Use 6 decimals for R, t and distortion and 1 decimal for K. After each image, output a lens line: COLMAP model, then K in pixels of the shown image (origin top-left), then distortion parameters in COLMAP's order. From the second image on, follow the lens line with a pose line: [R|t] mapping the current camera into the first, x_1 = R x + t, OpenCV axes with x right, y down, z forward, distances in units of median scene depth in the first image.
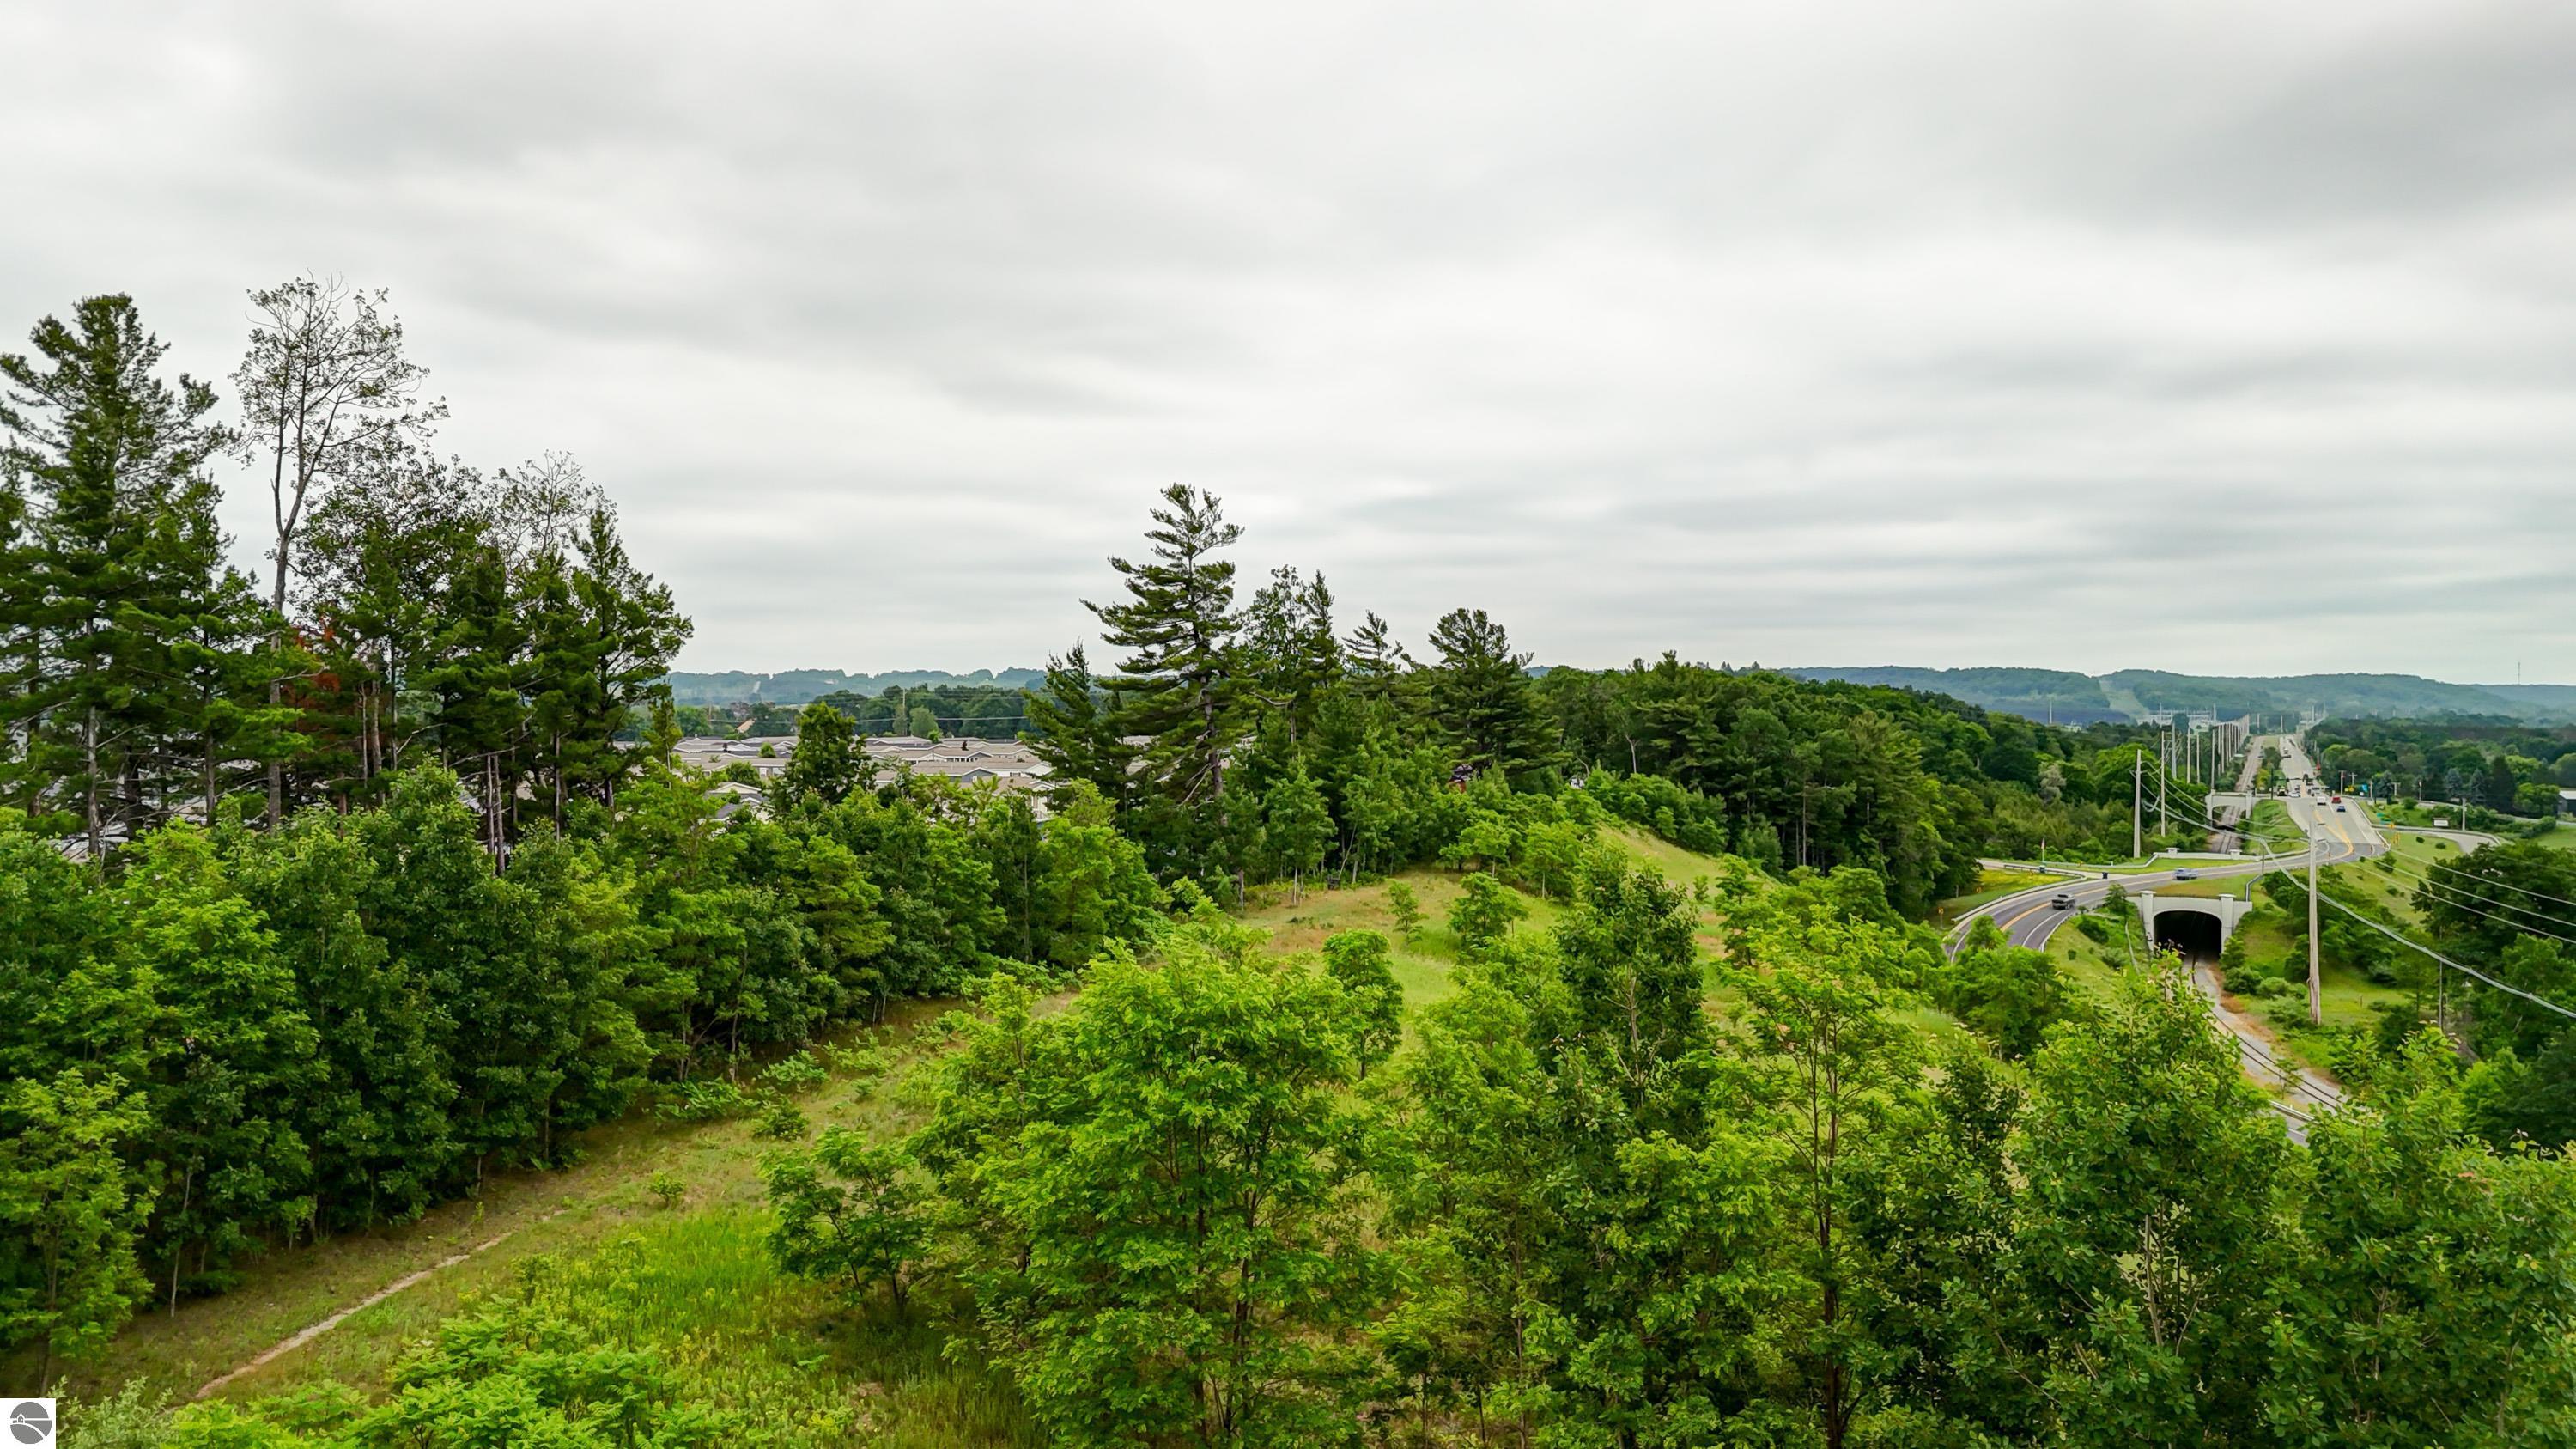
lens RADIAL K [[1897.8, 0, 1288.0], [0, 1897.8, 724.5], [0, 0, 1]] dist [0.080517, -0.072906]
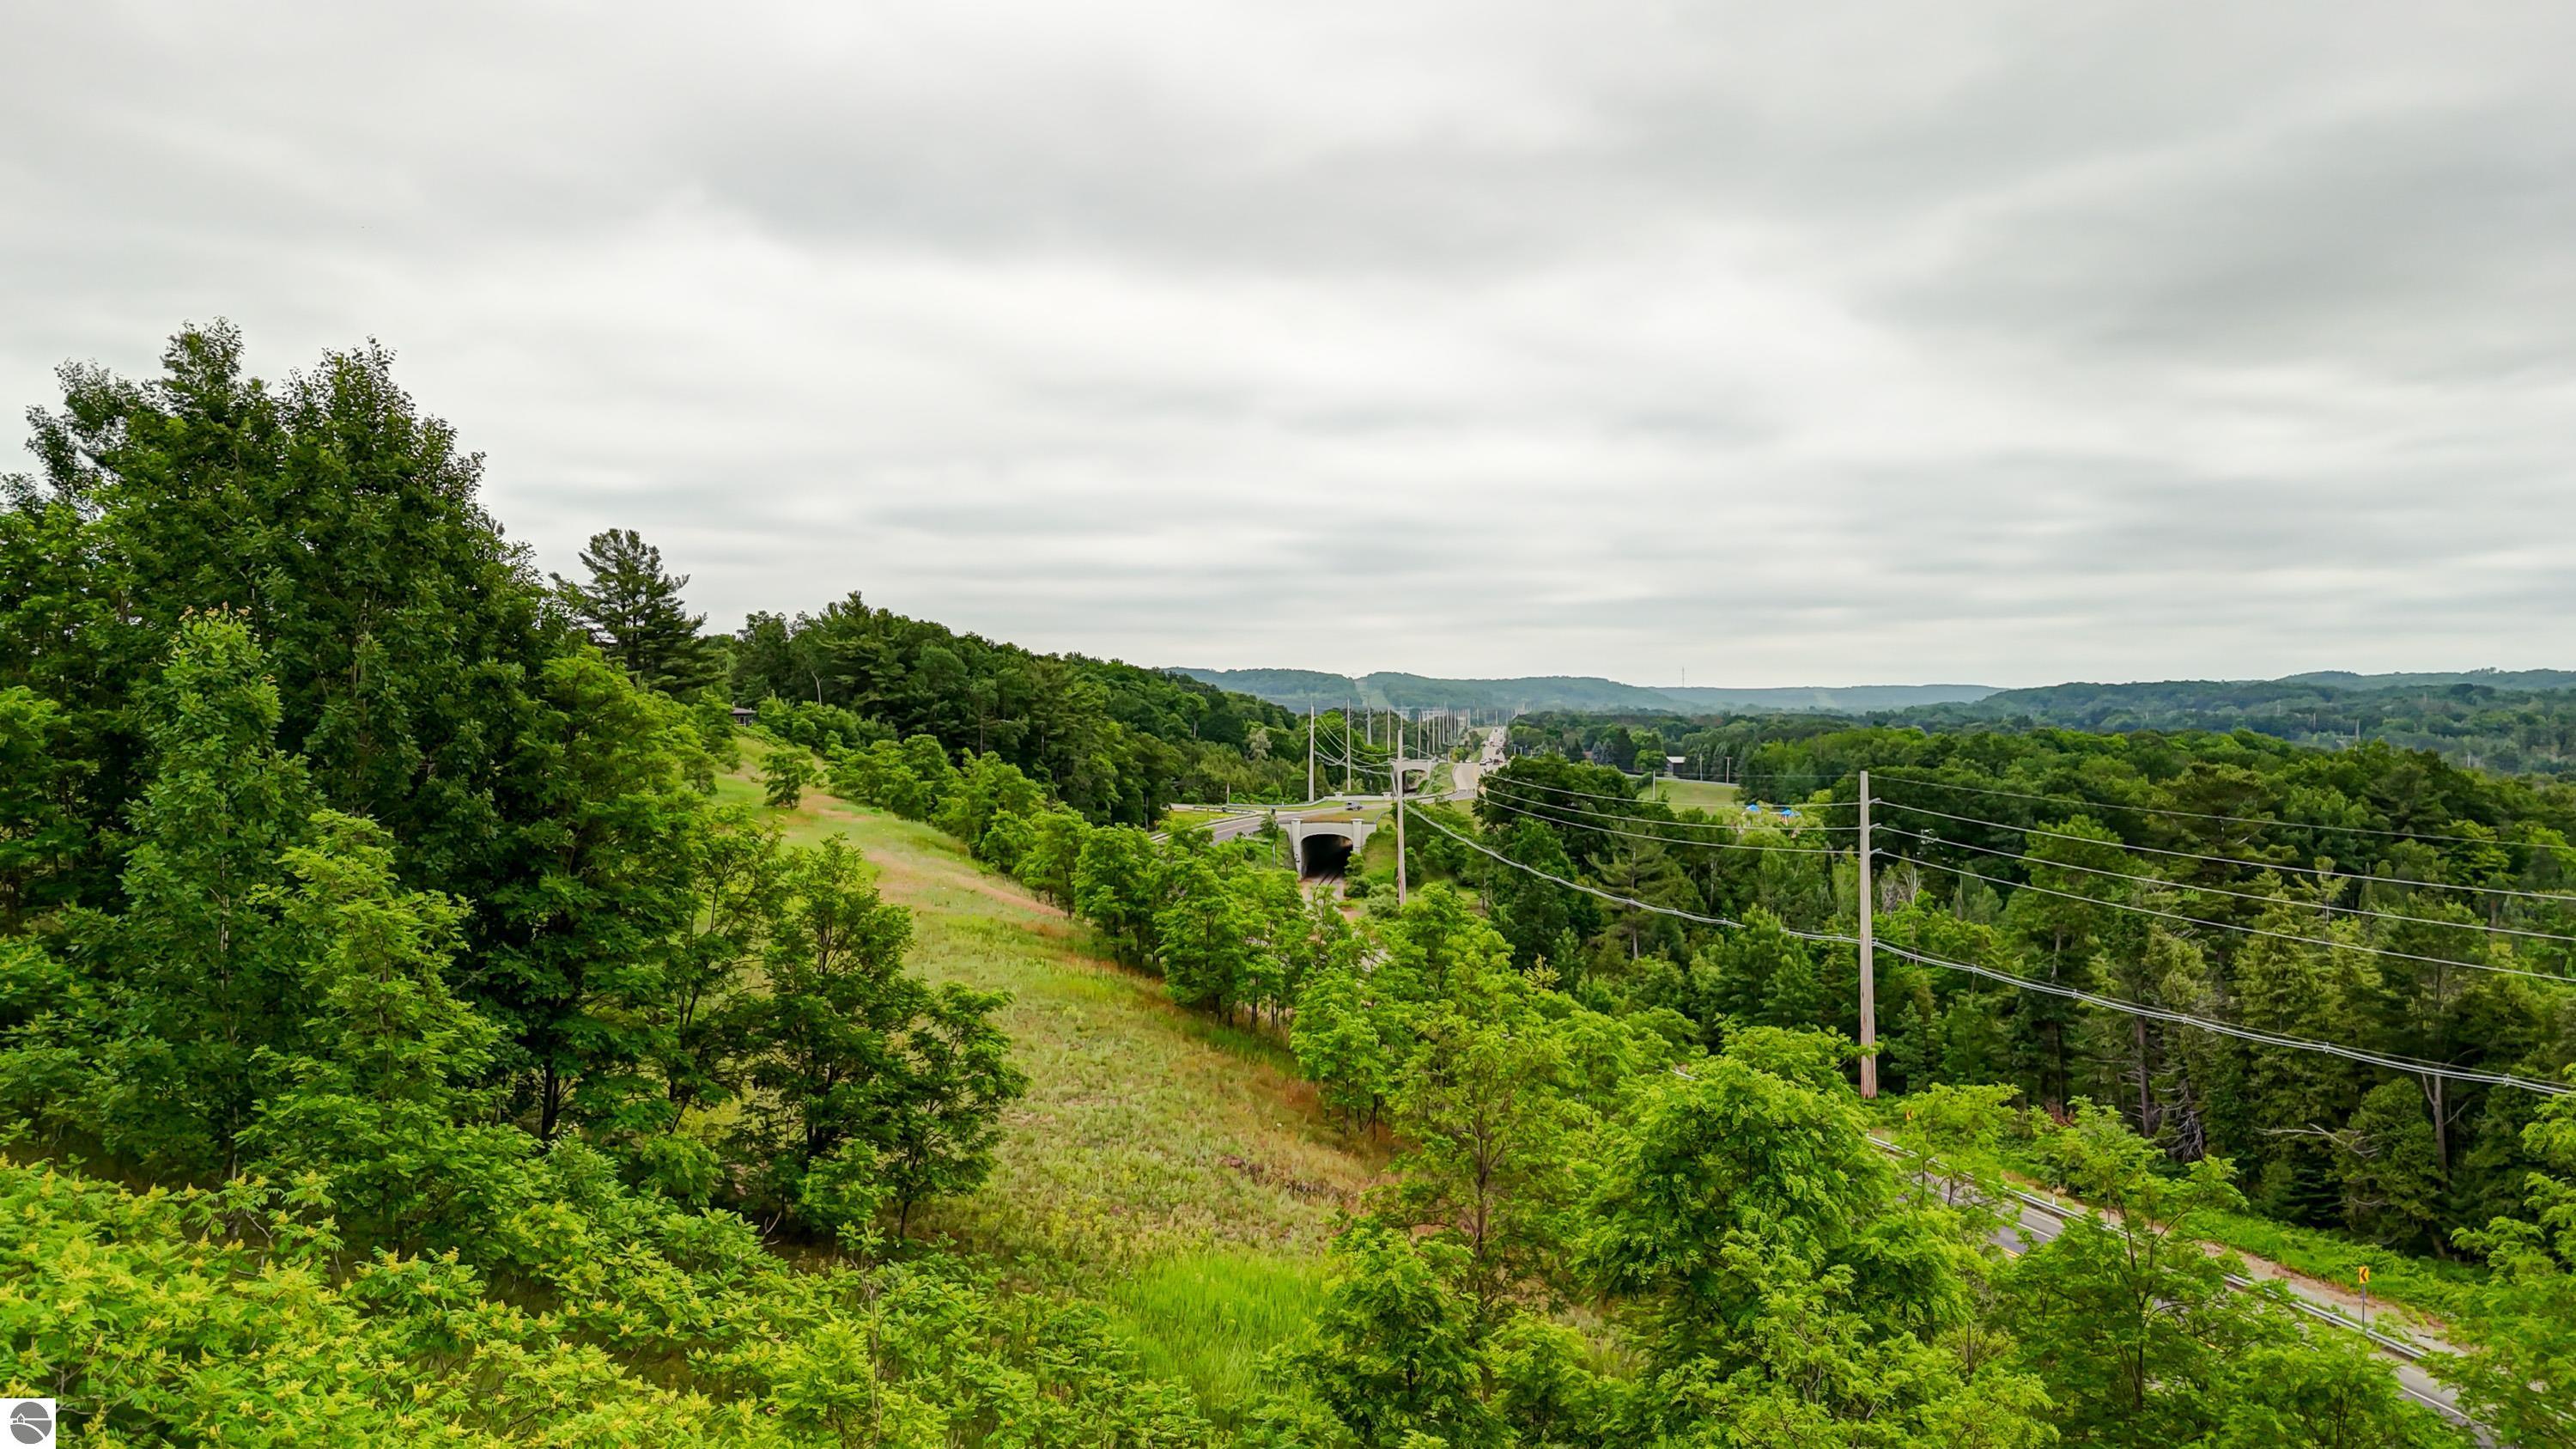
lens RADIAL K [[1897.8, 0, 1288.0], [0, 1897.8, 724.5], [0, 0, 1]] dist [0.080517, -0.072906]
pose [[0.936427, -0.006095, 0.350809, 0.065103], [0.006991, 0.999975, -0.001286, 0.043378], [-0.350793, 0.003657, 0.936446, -0.071464]]
